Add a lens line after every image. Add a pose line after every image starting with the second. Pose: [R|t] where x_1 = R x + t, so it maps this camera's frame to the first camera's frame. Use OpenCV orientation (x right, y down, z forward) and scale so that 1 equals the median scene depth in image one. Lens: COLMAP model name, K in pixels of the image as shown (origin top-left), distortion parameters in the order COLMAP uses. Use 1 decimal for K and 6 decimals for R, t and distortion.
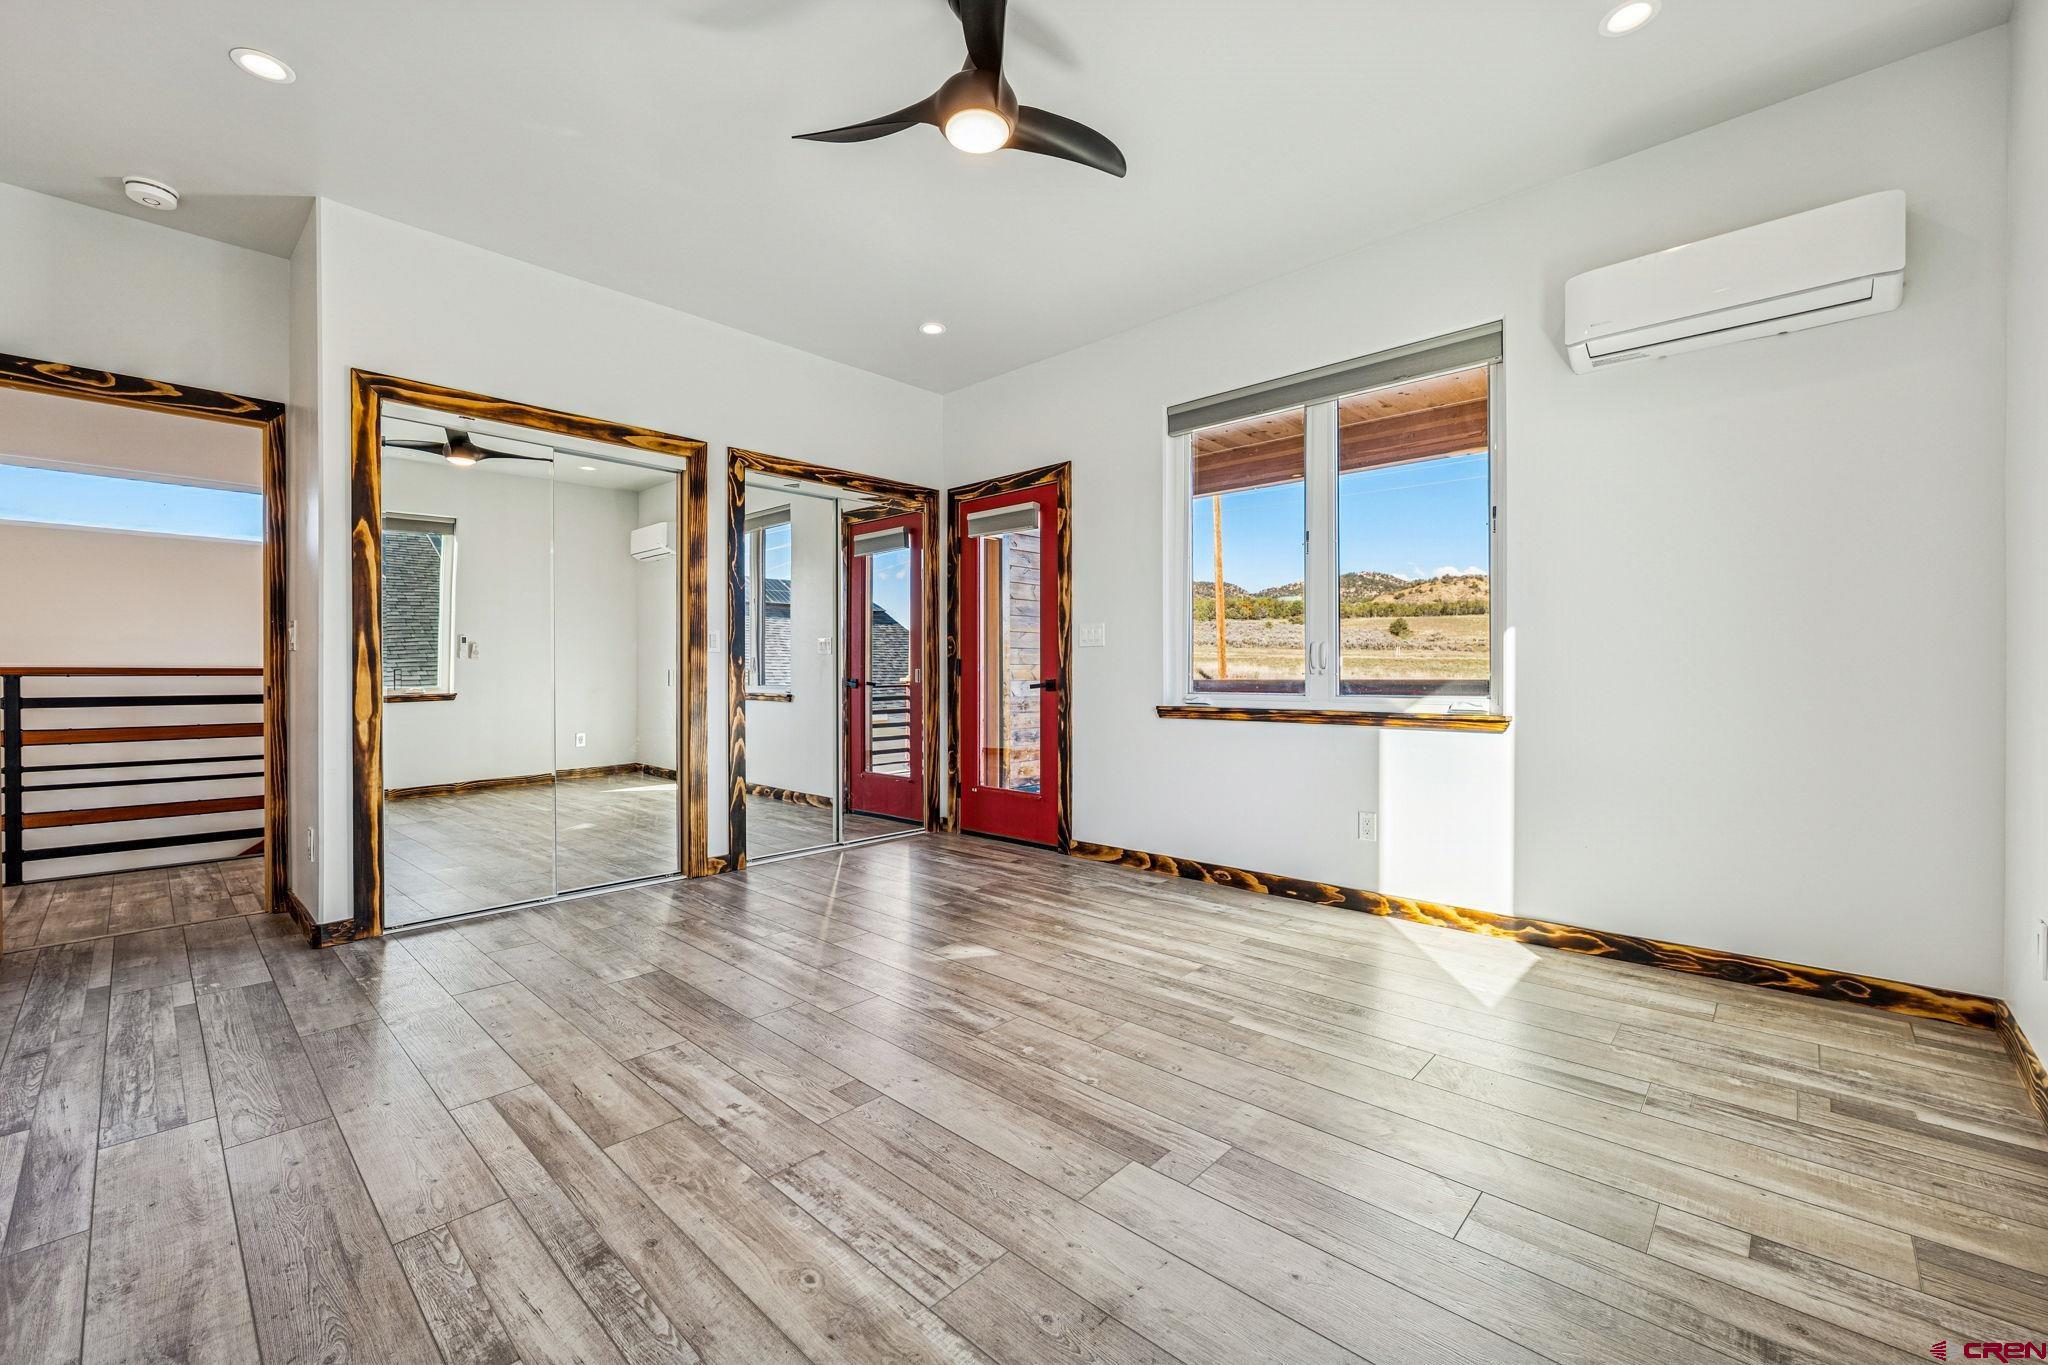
lens RADIAL K [[838.2, 0, 1019.2], [0, 838.2, 674.5], [0, 0, 1]] dist [-0.003059, -0.000739]
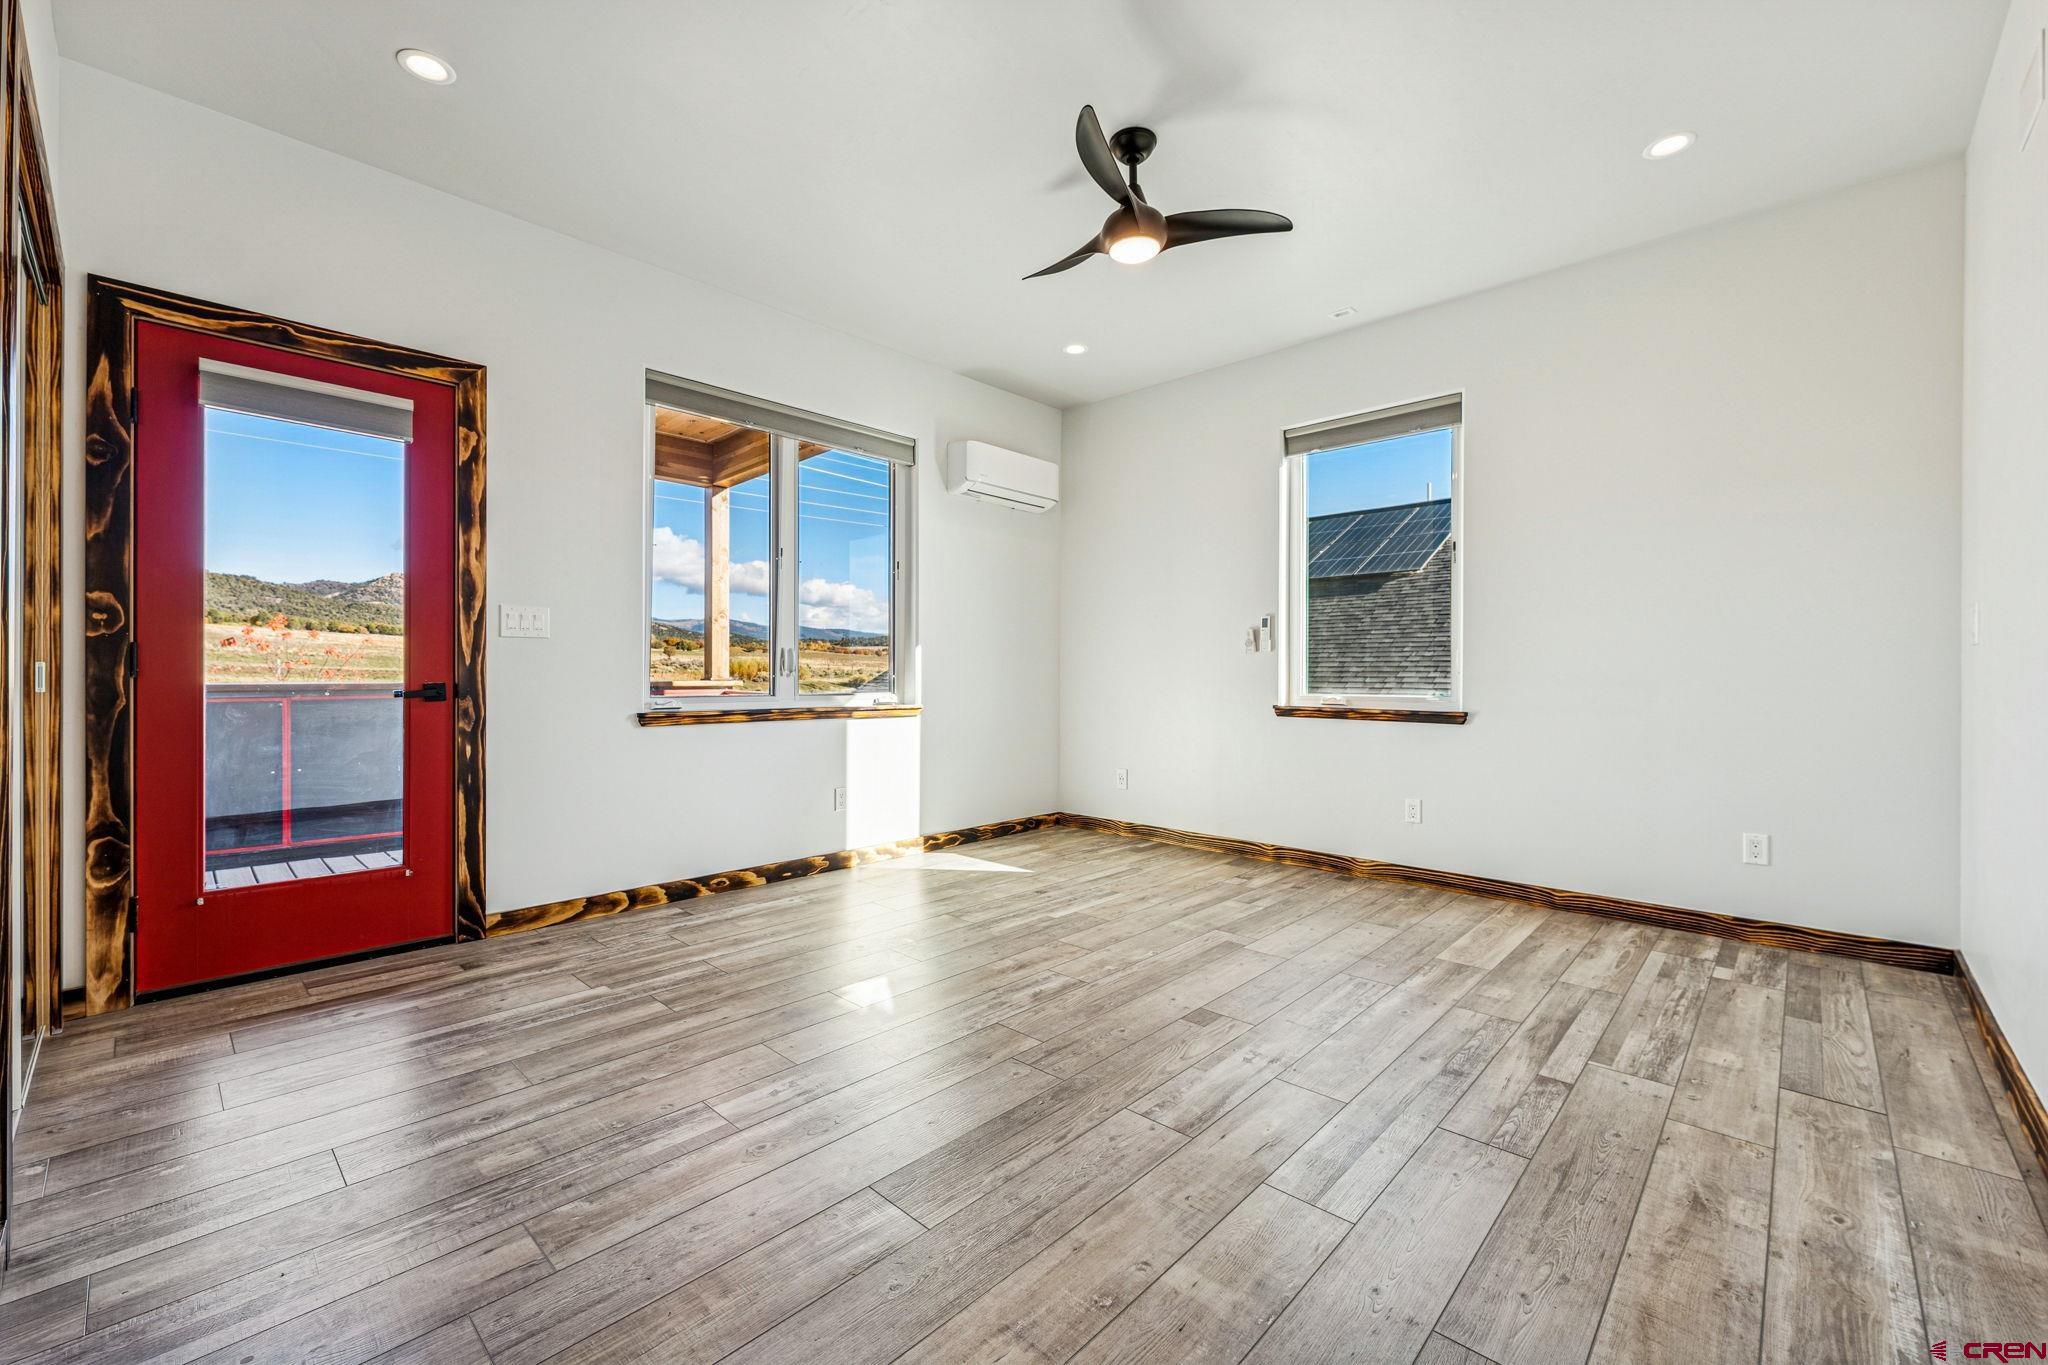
lens RADIAL K [[838.2, 0, 1018.0], [0, 838.2, 682.5], [0, 0, 1]] dist [-0.003059, -0.000739]
pose [[-0.002078, -0.005161, 0.999985, -0.805185], [-0.001521, 0.999986, 0.005157, 0.001279], [-0.999997, -0.001510, -0.002086, 0.721673]]
